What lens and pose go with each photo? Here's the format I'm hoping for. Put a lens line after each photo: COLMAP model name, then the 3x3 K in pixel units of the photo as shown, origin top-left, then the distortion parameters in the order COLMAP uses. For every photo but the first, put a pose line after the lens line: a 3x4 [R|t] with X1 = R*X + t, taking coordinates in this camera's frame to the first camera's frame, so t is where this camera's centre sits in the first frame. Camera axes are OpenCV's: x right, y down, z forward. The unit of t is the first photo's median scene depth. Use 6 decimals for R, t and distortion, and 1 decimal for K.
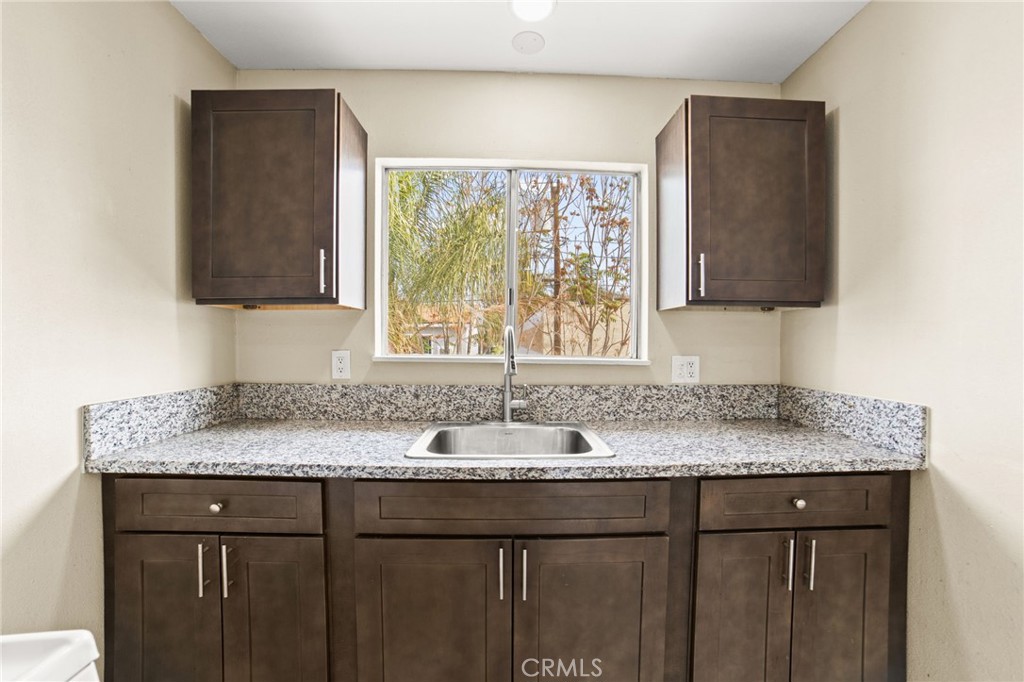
lens RADIAL K [[417.2, 0, 518.7], [0, 417.2, 348.1], [0, 0, 1]] dist [-0.037612, 0.002323]
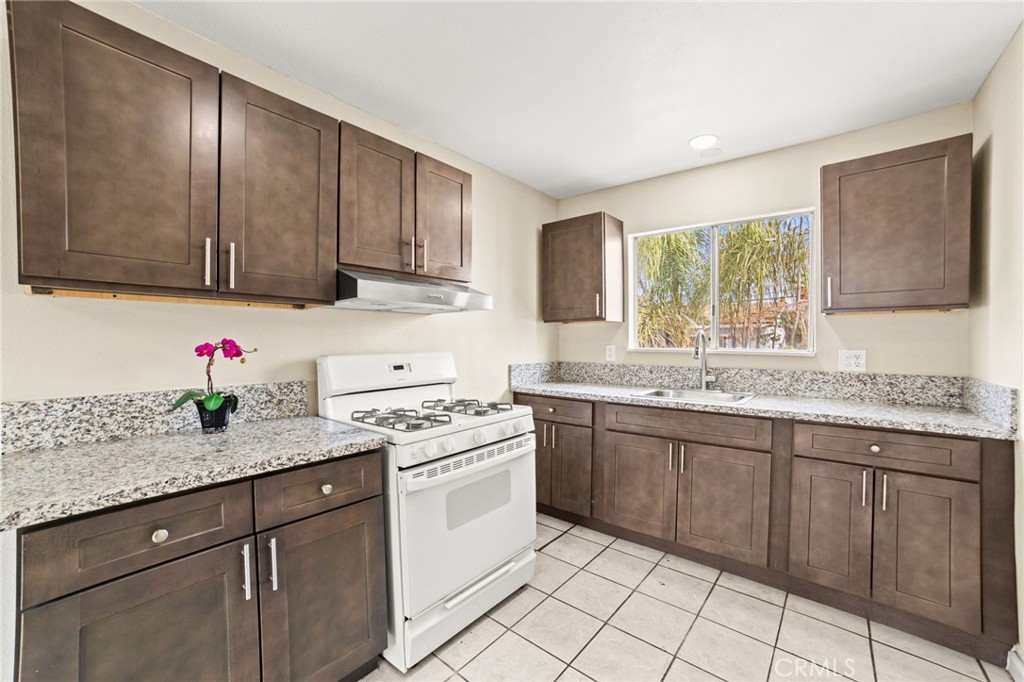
lens RADIAL K [[417.2, 0, 511.4], [0, 417.2, 348.1], [0, 0, 1]] dist [-0.037612, 0.002323]
pose [[0.747839, 0.006544, -0.663848, 0.557051], [-0.008804, 0.999961, -0.000060, 0.027630], [0.663822, 0.005889, 0.747868, -0.784636]]
